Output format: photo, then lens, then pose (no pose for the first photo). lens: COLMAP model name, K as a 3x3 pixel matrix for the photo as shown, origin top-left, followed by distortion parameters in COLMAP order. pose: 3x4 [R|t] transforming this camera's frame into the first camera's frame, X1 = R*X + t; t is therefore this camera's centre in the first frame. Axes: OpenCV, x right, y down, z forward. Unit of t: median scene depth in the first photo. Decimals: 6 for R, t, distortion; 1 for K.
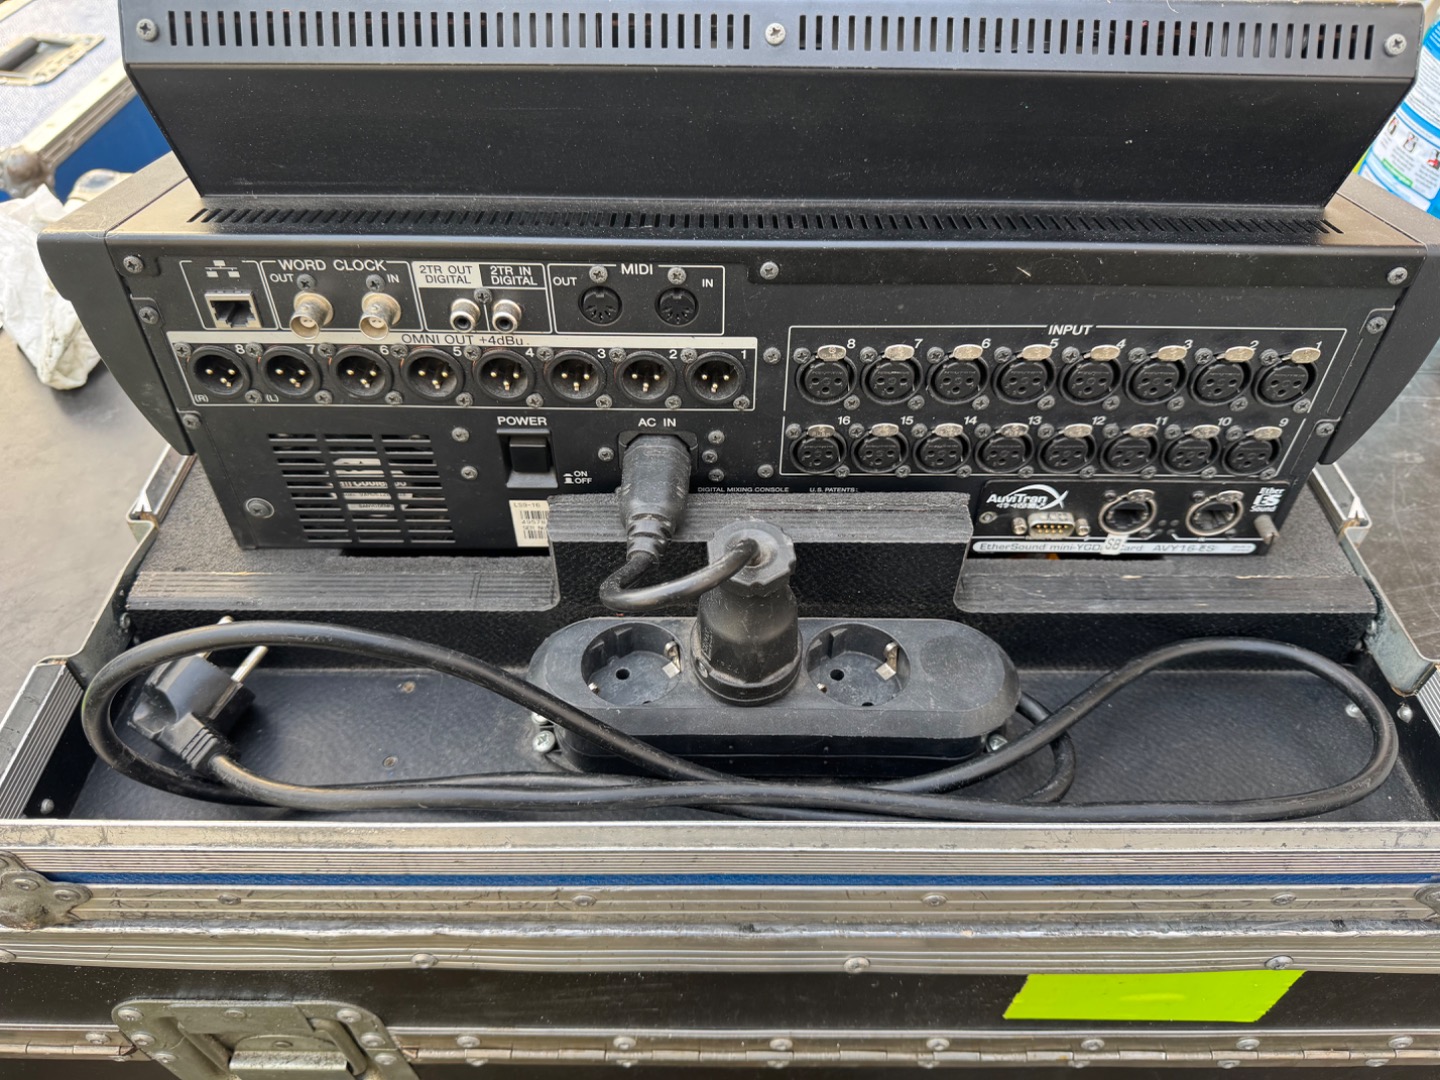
lens RADIAL K [[1021.4, 0, 720.0], [0, 1021.4, 540.0], [0, 0, 1]] dist [0.043513, -0.121892]
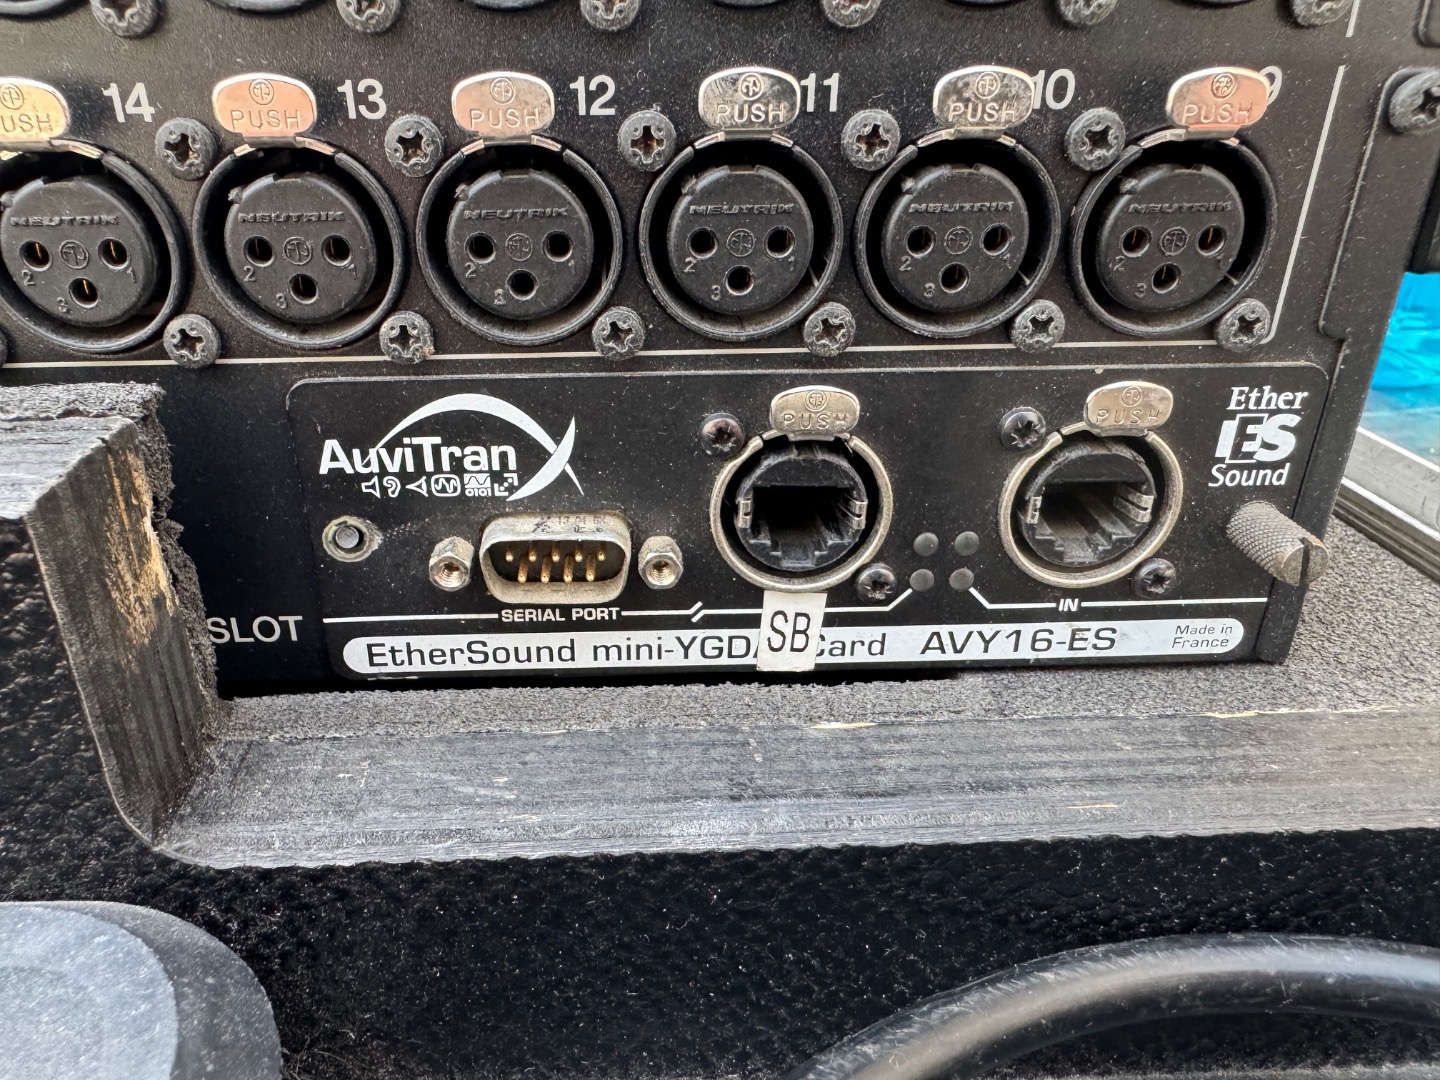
lens RADIAL K [[1018.3, 0, 657.5], [0, 1018.3, 541.6], [0, 0, 1]] dist [0.049193, -0.064919]
pose [[0.999379, -0.024946, 0.024882, 0.348728], [0.031724, 0.944351, -0.327407, 0.080779], [-0.015329, 0.327993, 0.944556, 0.723606]]
